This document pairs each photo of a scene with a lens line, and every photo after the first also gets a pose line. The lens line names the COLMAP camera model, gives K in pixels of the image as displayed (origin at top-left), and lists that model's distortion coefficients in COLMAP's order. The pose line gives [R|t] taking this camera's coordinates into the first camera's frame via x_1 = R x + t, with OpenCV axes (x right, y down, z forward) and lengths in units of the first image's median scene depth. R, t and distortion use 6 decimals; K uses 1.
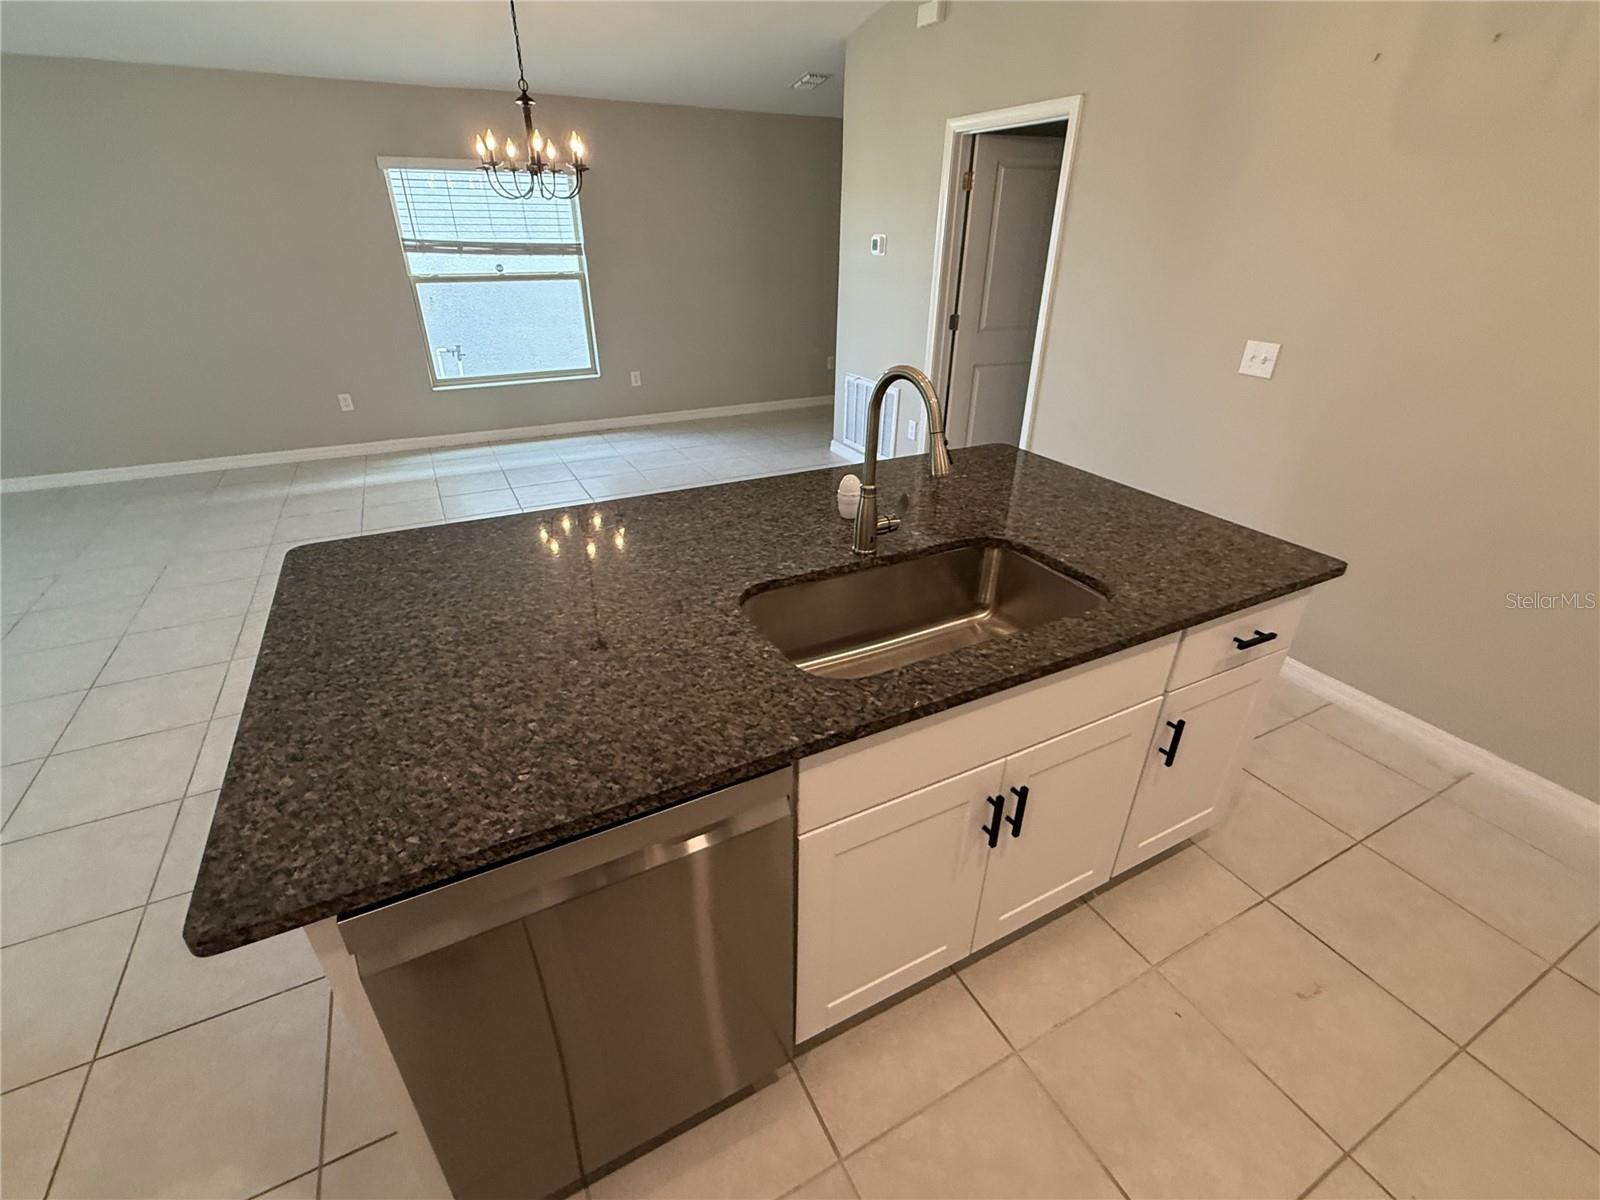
lens RADIAL K [[714.0, 0, 800.0], [0, 714.0, 600.0], [0, 0, 1]] dist [0.000836, 0.000063]
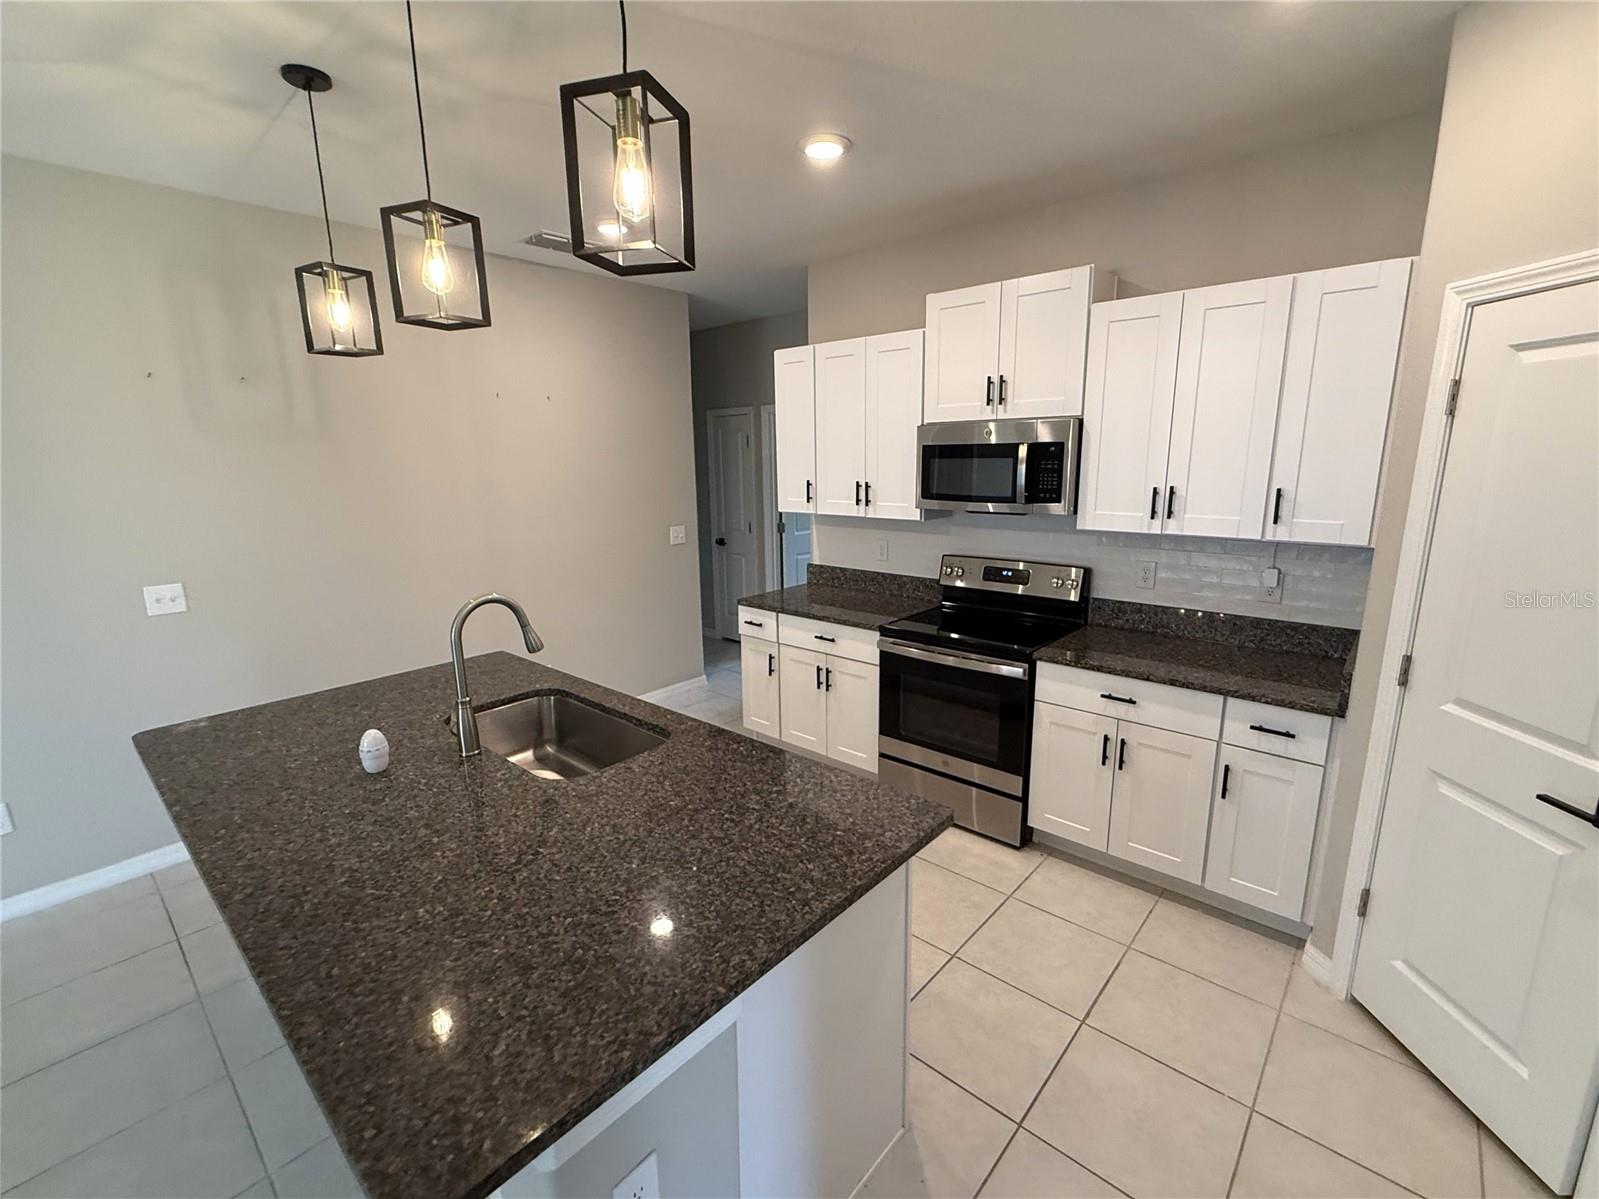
lens RADIAL K [[696.0, 0, 799.5], [0, 696.0, 599.5], [0, 0, 1]] dist [0.000470, -0.000063]
pose [[-0.359809, -0.192920, 0.912863, -0.988439], [0.444016, 0.825095, 0.349382, -0.392203], [-0.820602, 0.531037, -0.211217, 0.593269]]
